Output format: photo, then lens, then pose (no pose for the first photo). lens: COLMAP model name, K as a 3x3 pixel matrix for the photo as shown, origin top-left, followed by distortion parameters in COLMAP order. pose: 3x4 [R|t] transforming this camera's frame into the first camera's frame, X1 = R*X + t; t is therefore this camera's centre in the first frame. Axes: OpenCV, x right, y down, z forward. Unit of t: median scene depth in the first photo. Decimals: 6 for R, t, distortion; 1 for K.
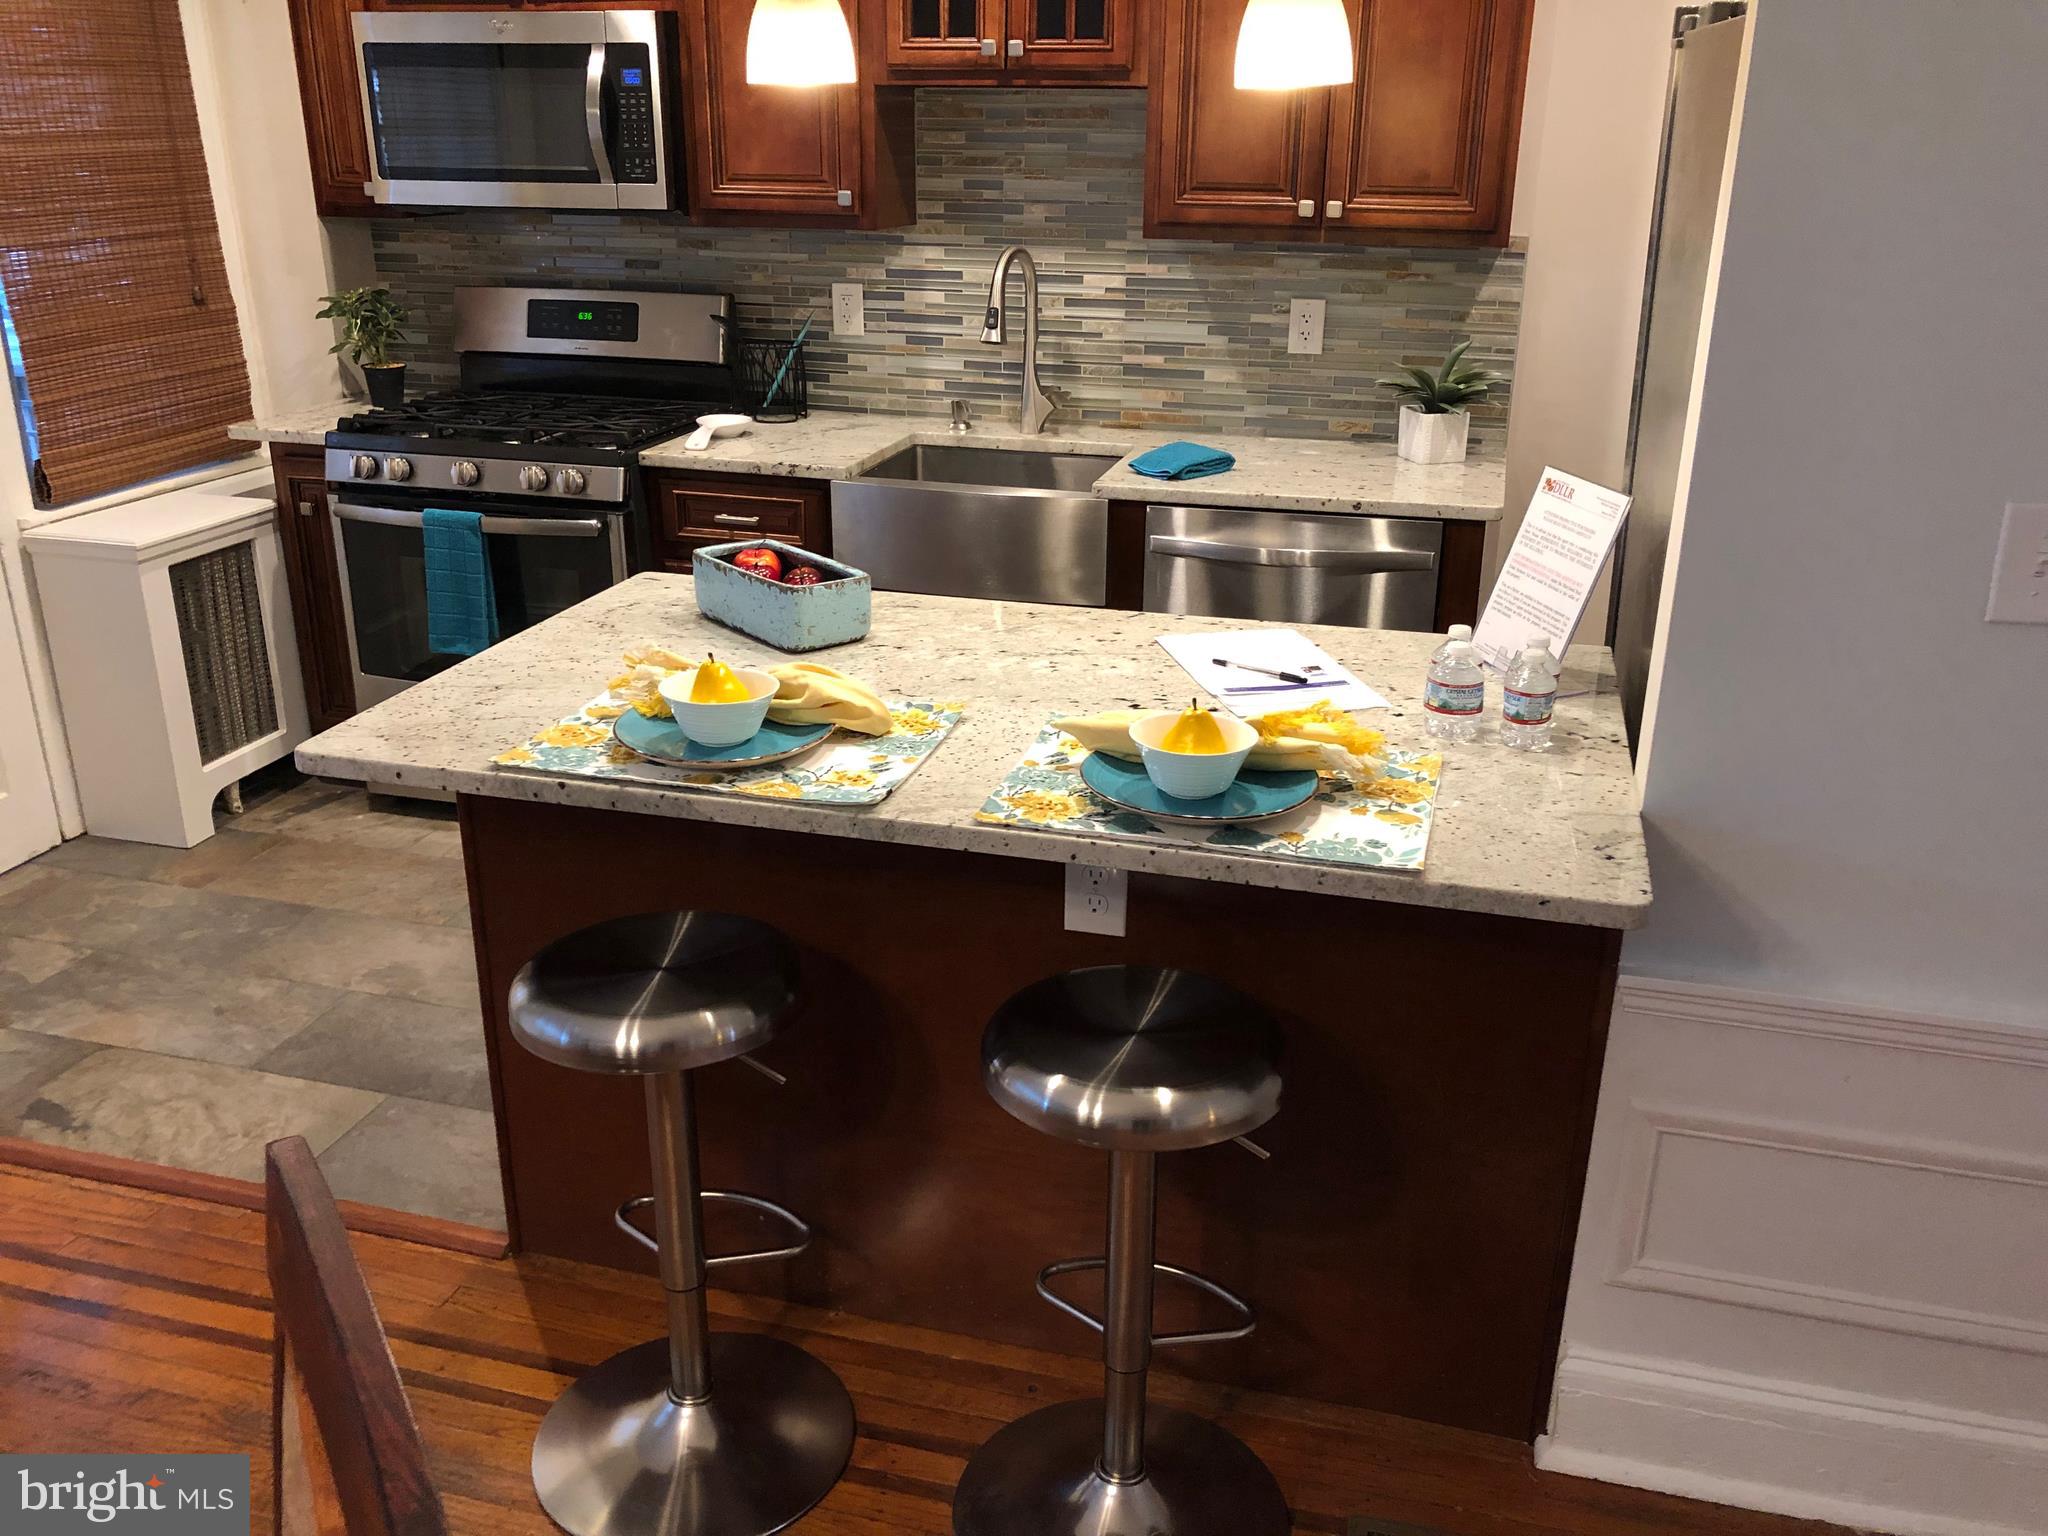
lens RADIAL K [[1716.5, 0, 1039.3], [0, 1716.5, 776.1], [0, 0, 1]] dist [0.016412, -0.003935]
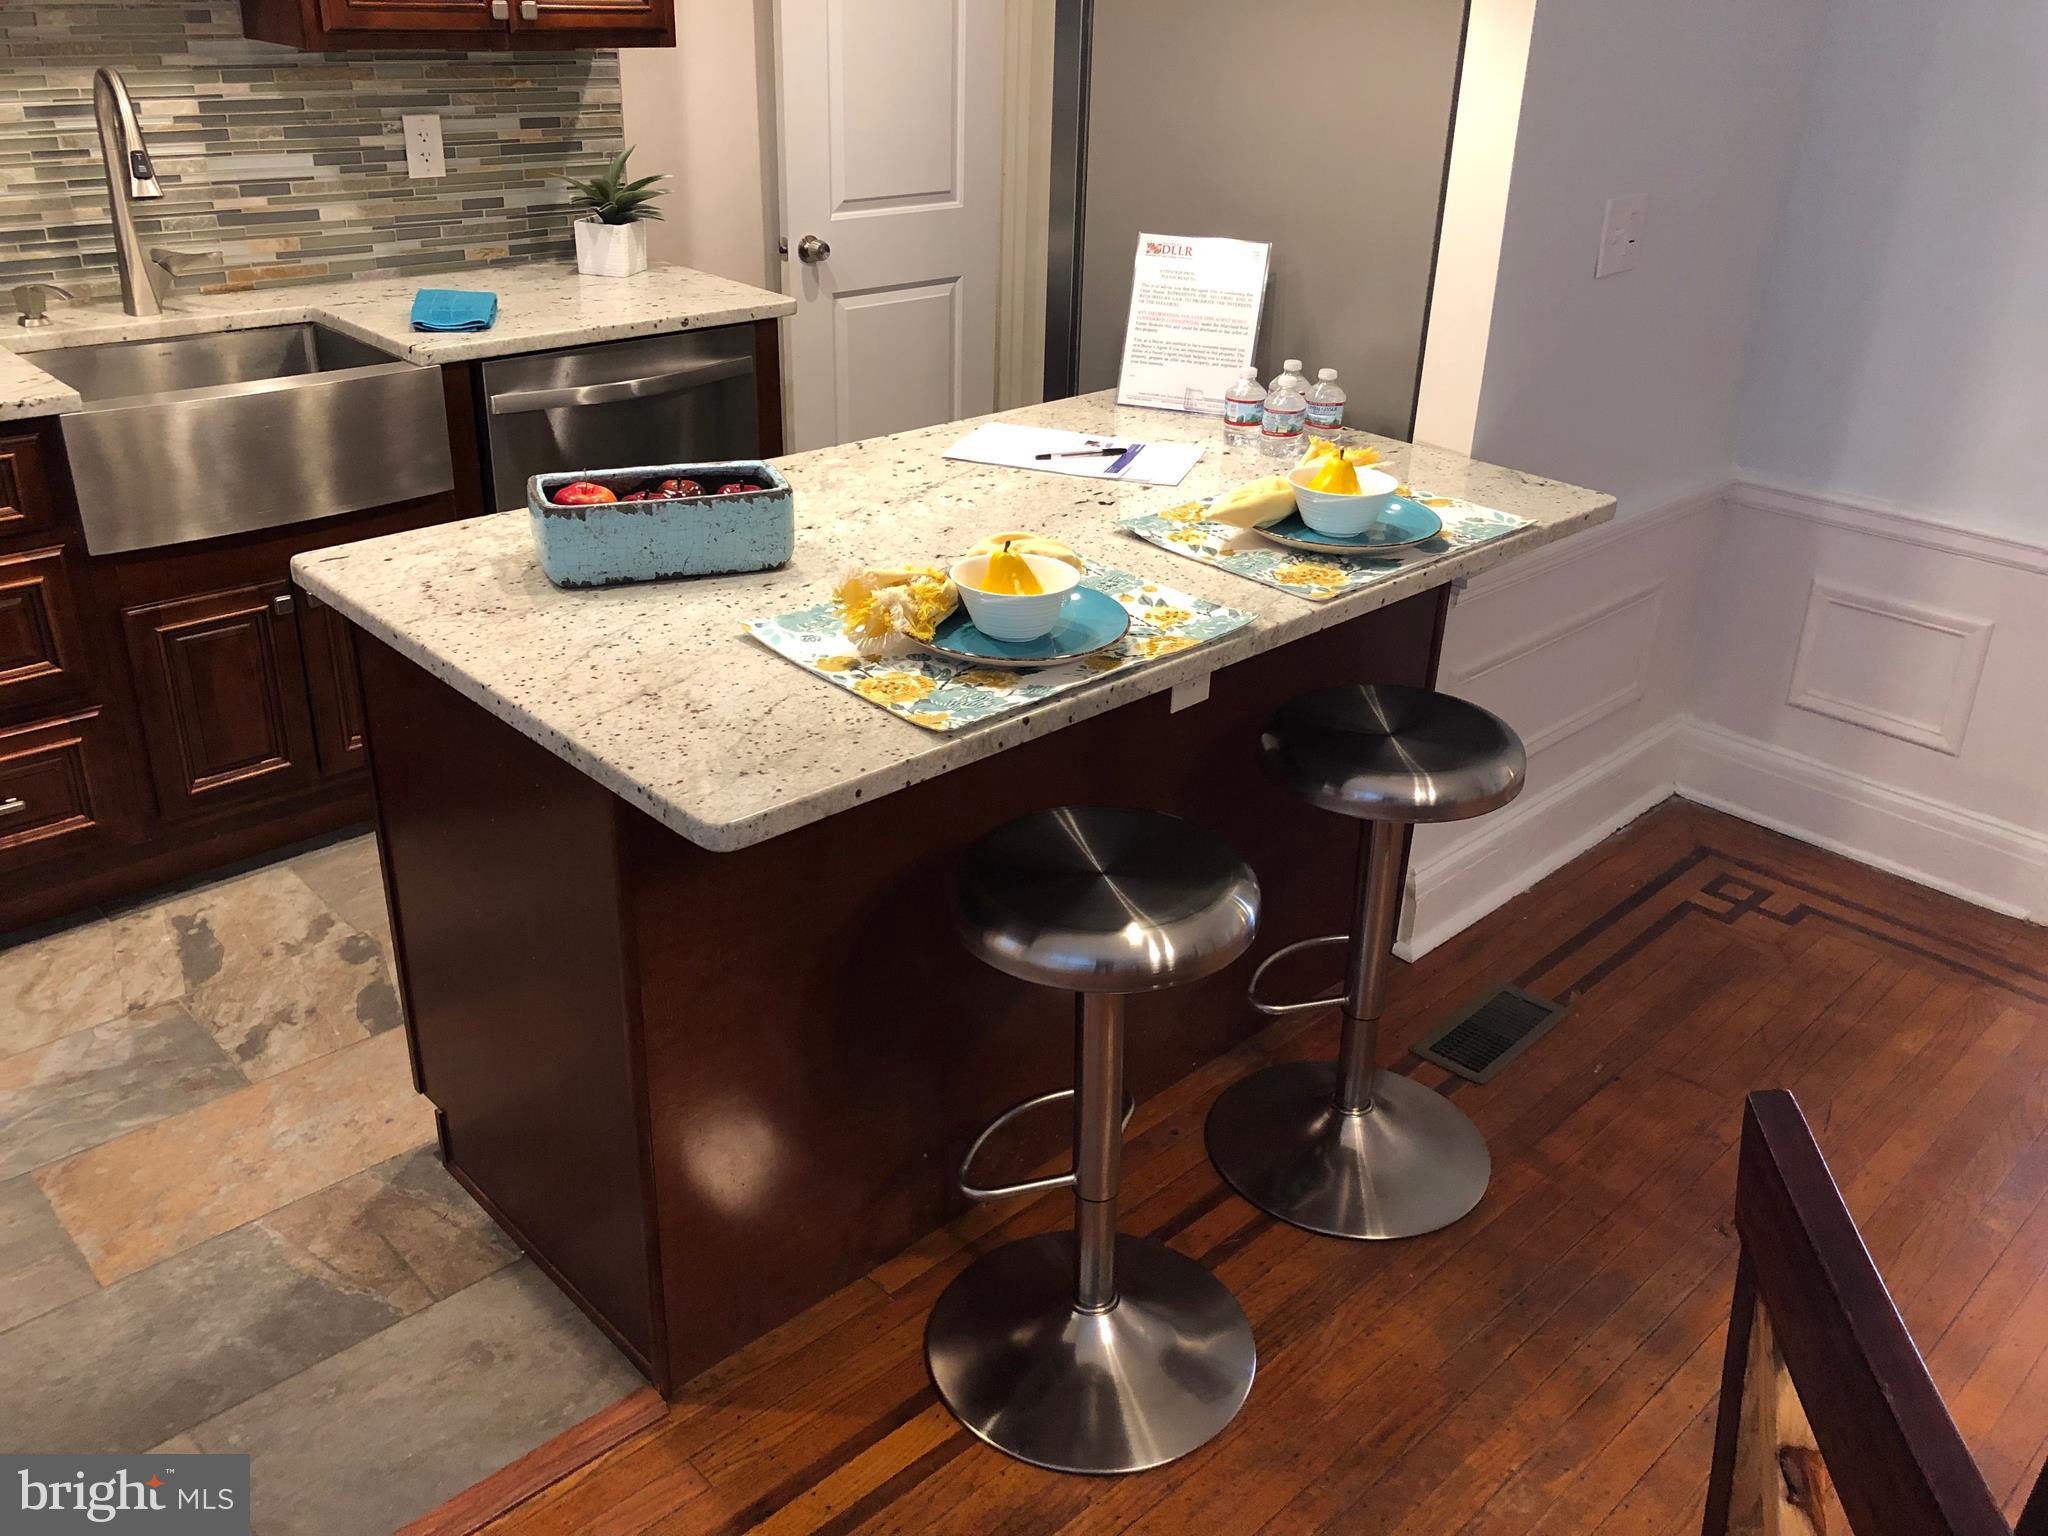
lens RADIAL K [[1653.0, 0, 1019.3], [0, 1653.0, 748.7], [0, 0, 1]] dist [0.051016, -0.006831]
pose [[0.528677, -0.364703, 0.766480, -0.493071], [0.281703, 0.927199, 0.246872, -0.101214], [-0.800715, 0.085404, 0.592927, 0.265031]]
